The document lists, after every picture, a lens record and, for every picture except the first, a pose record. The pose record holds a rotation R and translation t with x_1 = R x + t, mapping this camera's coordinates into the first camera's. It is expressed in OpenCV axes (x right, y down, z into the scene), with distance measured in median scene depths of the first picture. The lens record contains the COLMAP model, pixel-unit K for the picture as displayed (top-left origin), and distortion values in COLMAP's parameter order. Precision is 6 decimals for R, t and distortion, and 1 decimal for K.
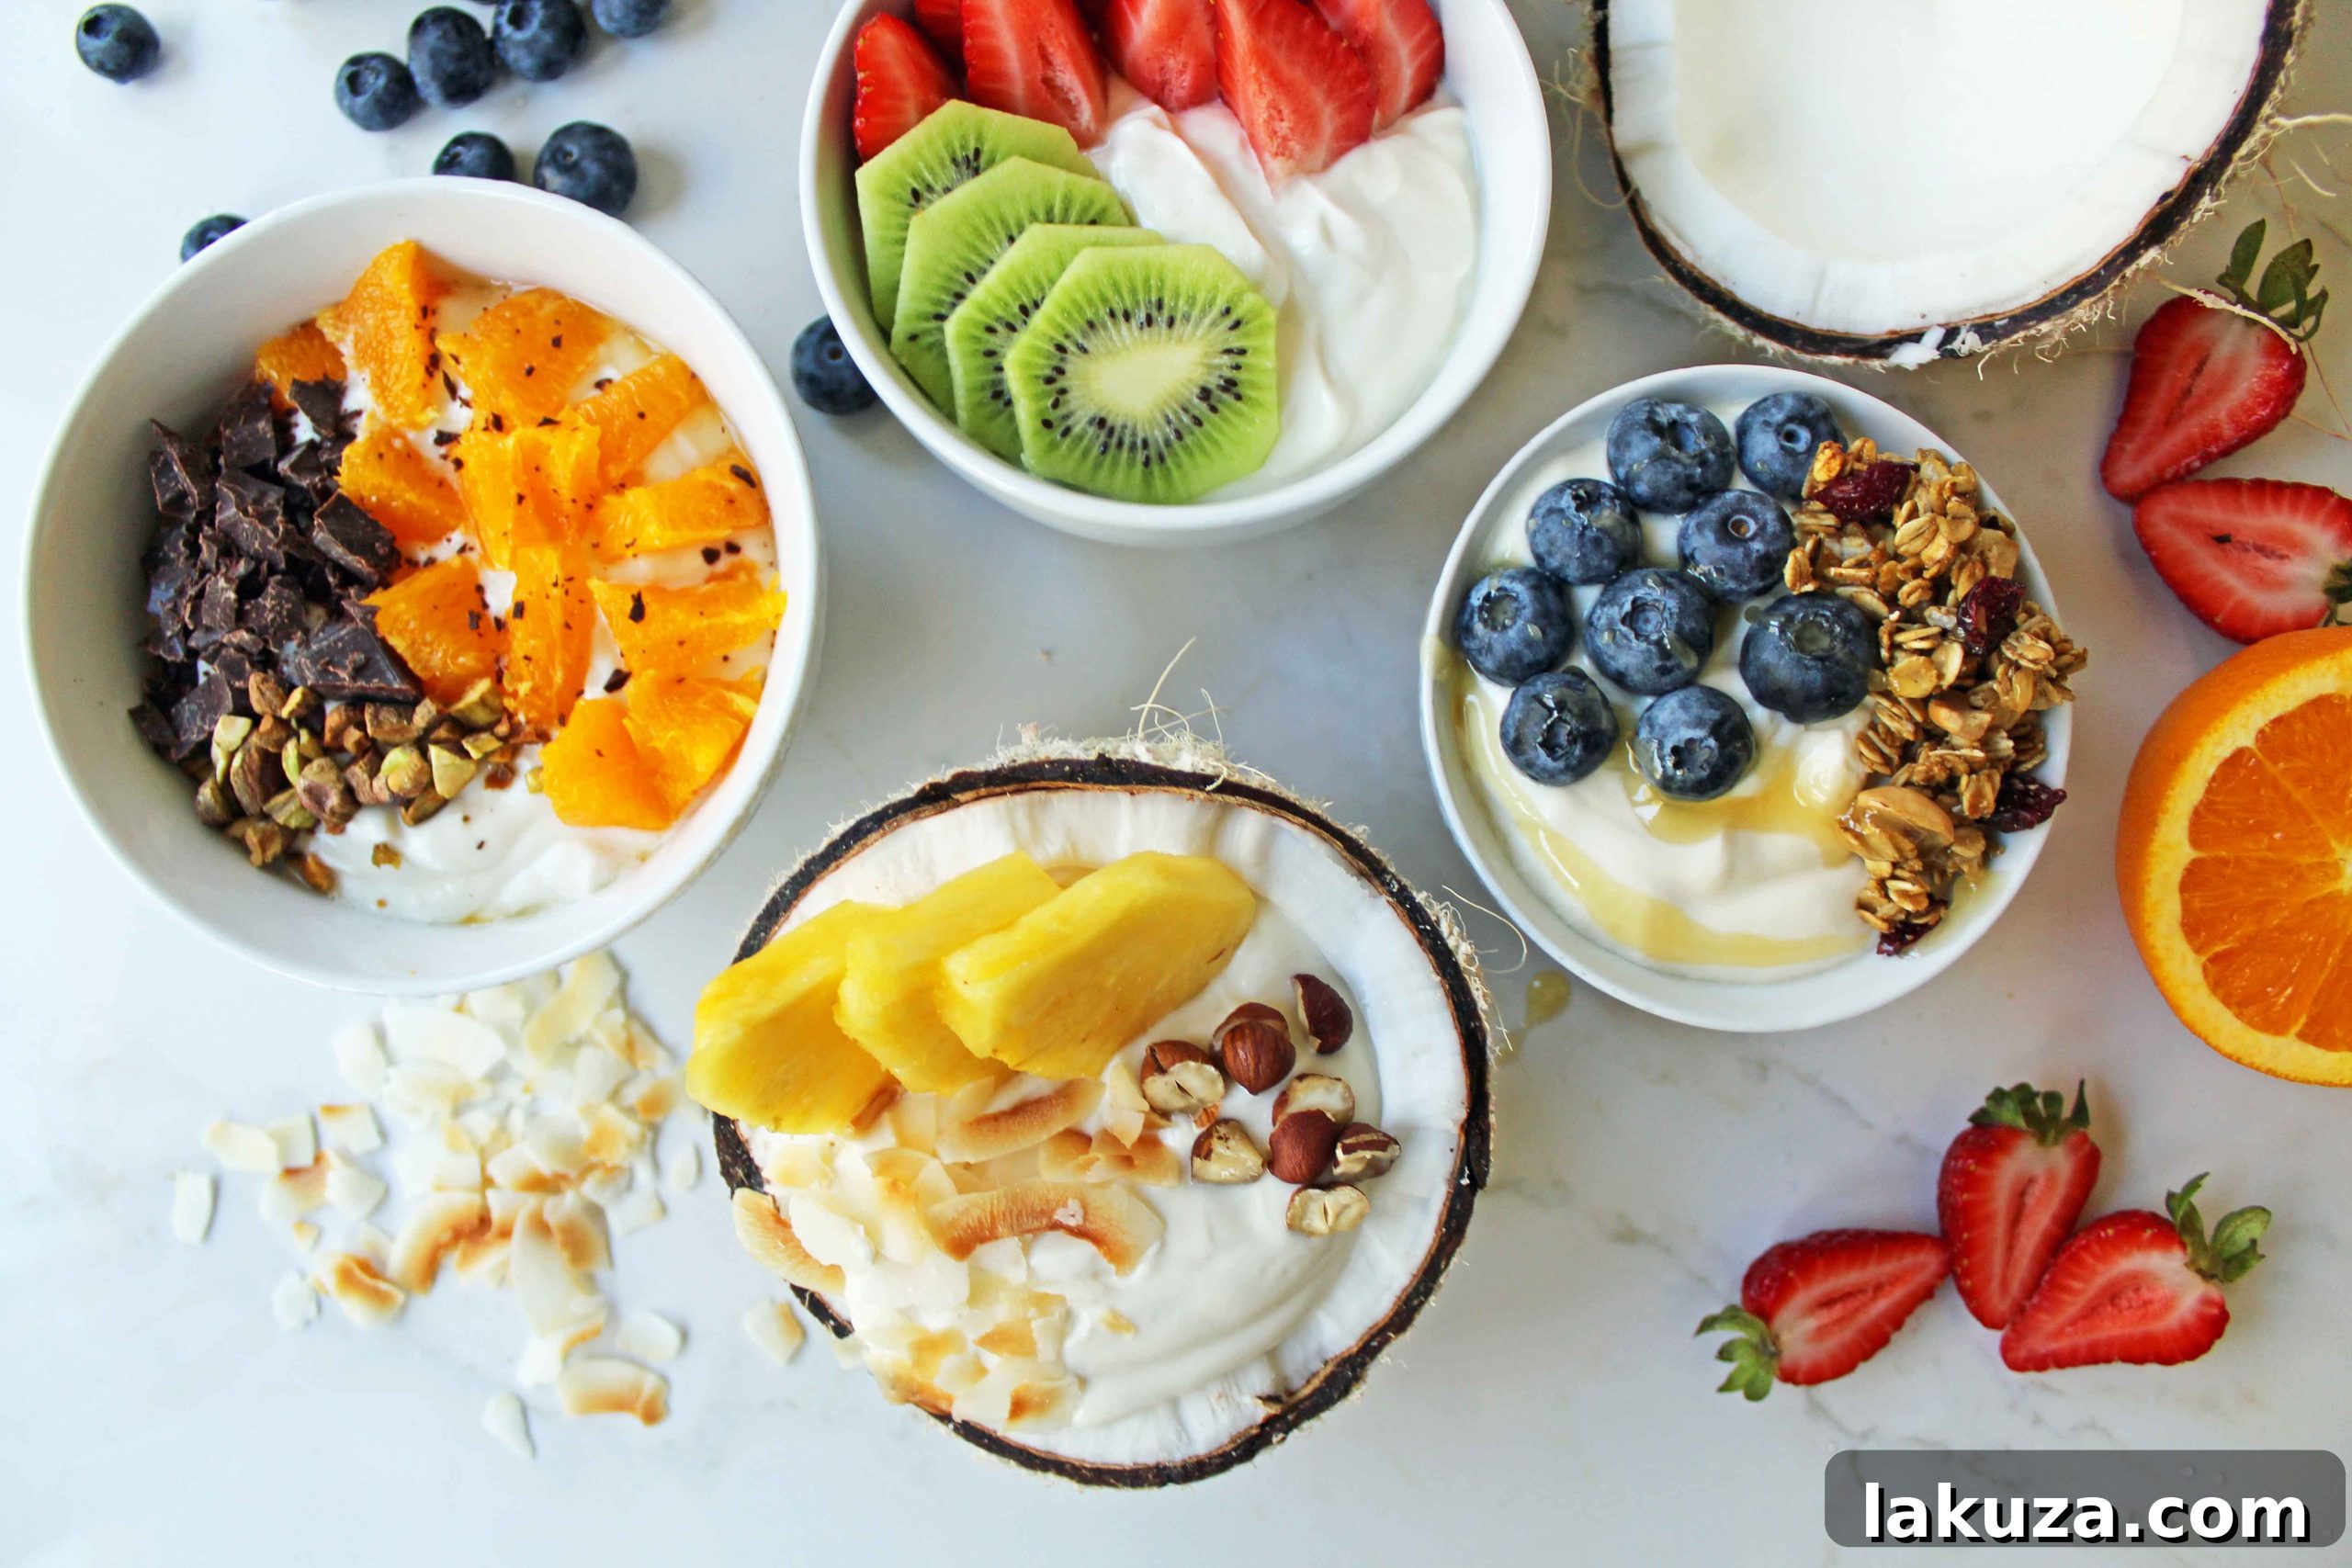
lens RADIAL K [[1824.8, 0, 1134.1], [0, 1824.8, 786.3], [0, 0, 1]] dist [-0.174095, 0.120576]
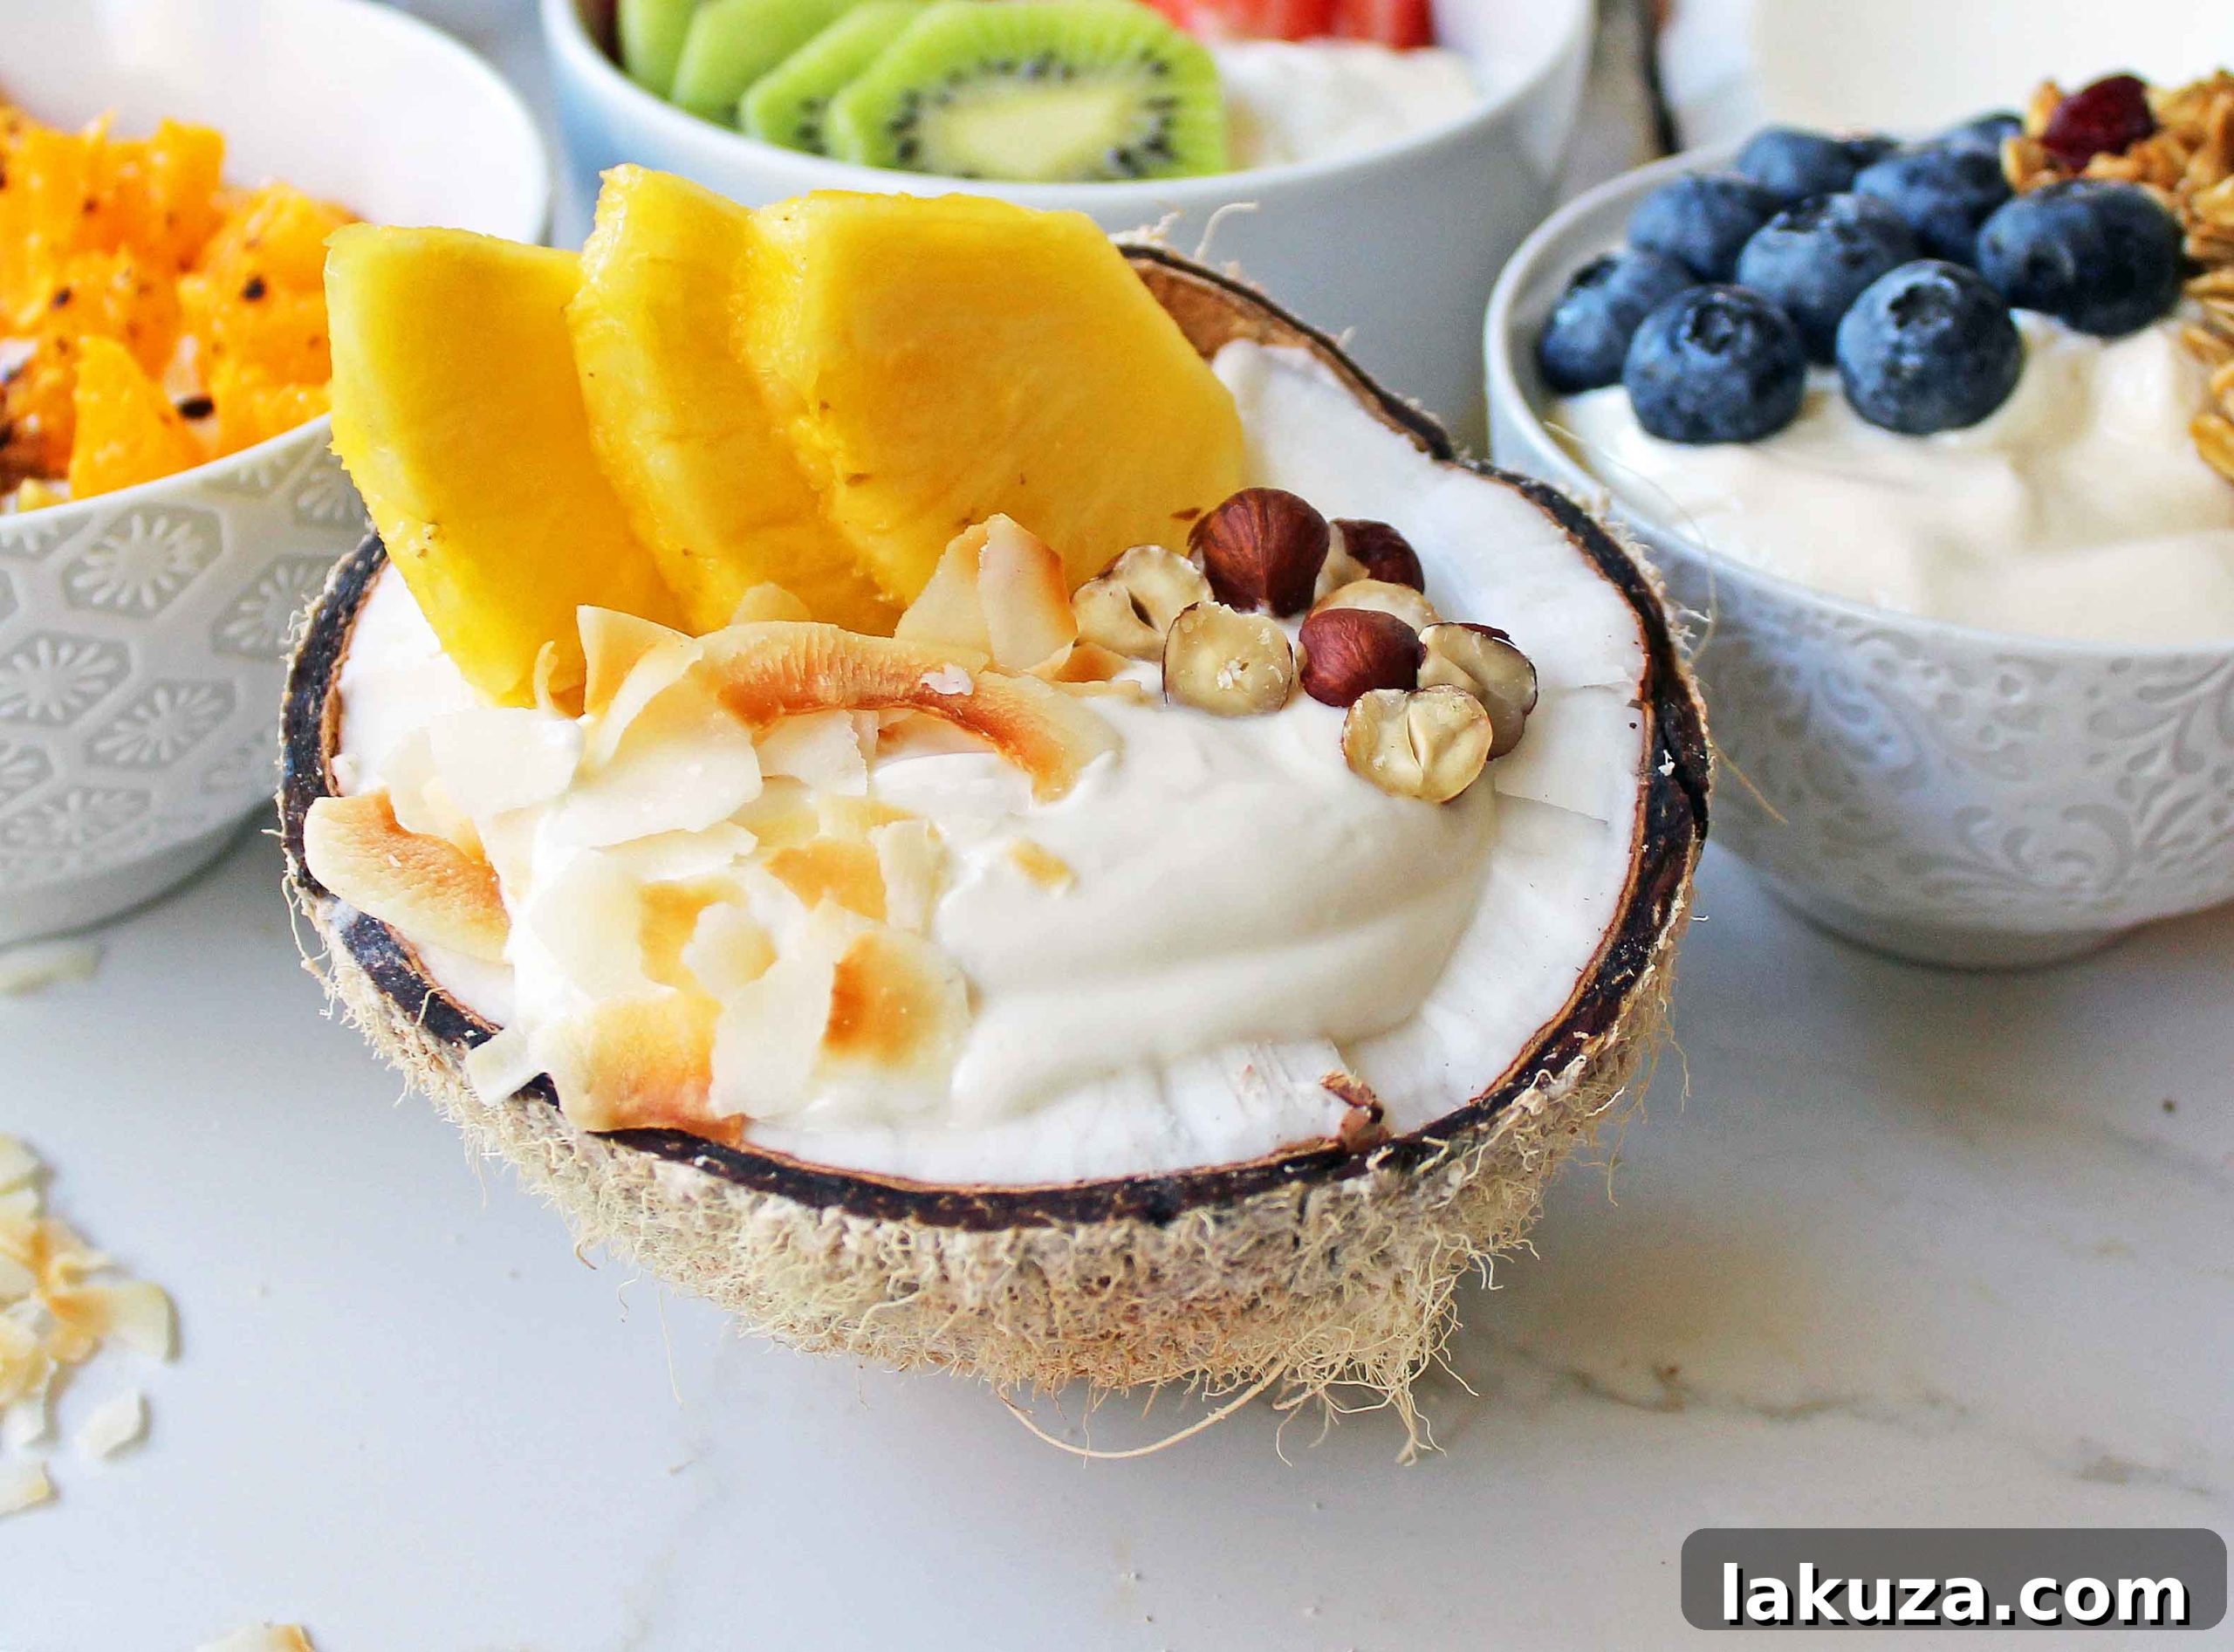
lens RADIAL K [[4060.5, 0, 1088.8], [0, 4060.5, 824.1], [0, 0, 1]] dist [-0.067956, -0.196337]
pose [[0.999010, -0.012263, 0.042765, -0.042480], [0.041031, 0.625523, -0.779126, 1.138455], [-0.017196, 0.780110, 0.625406, 0.239515]]
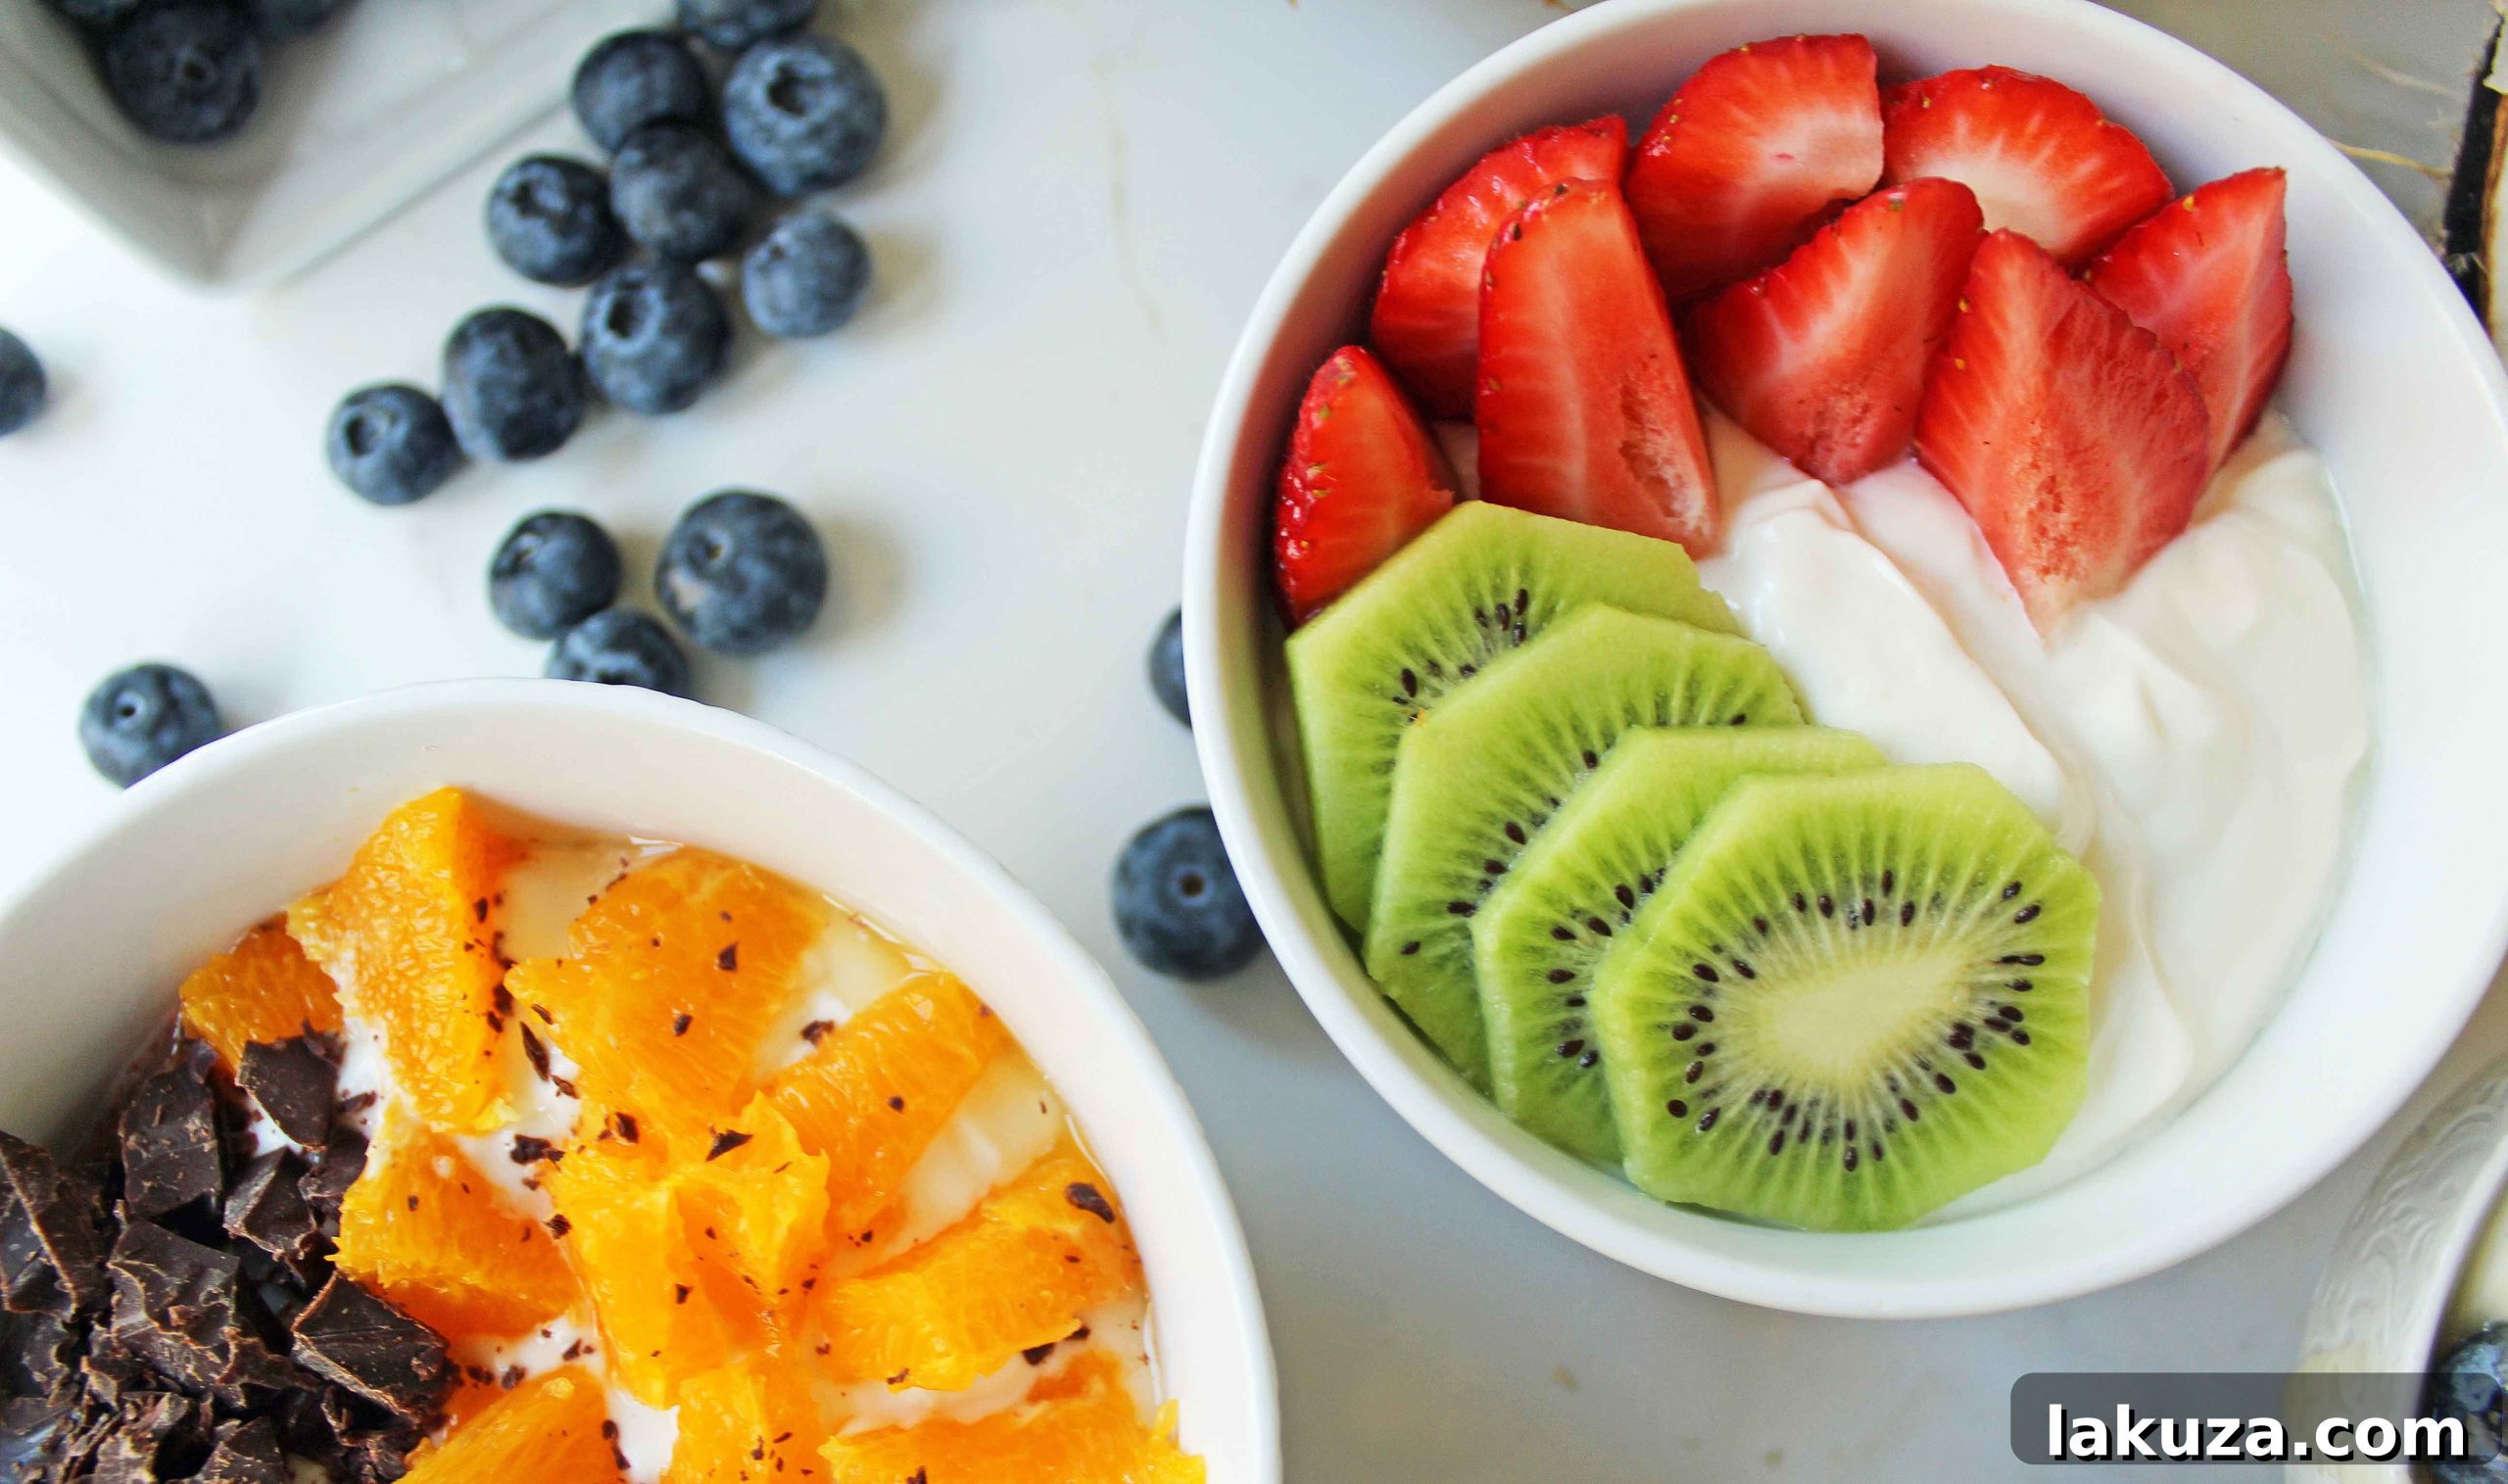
lens RADIAL K [[2082.4, 0, 1259.2], [0, 2082.4, 840.3], [0, 0, 1]] dist [-0.191370, 0.144107]
pose [[0.998970, -0.043055, -0.014328, -0.158466], [0.041734, 0.995730, -0.082340, -0.234324], [0.017812, 0.081657, 0.996501, 0.391536]]
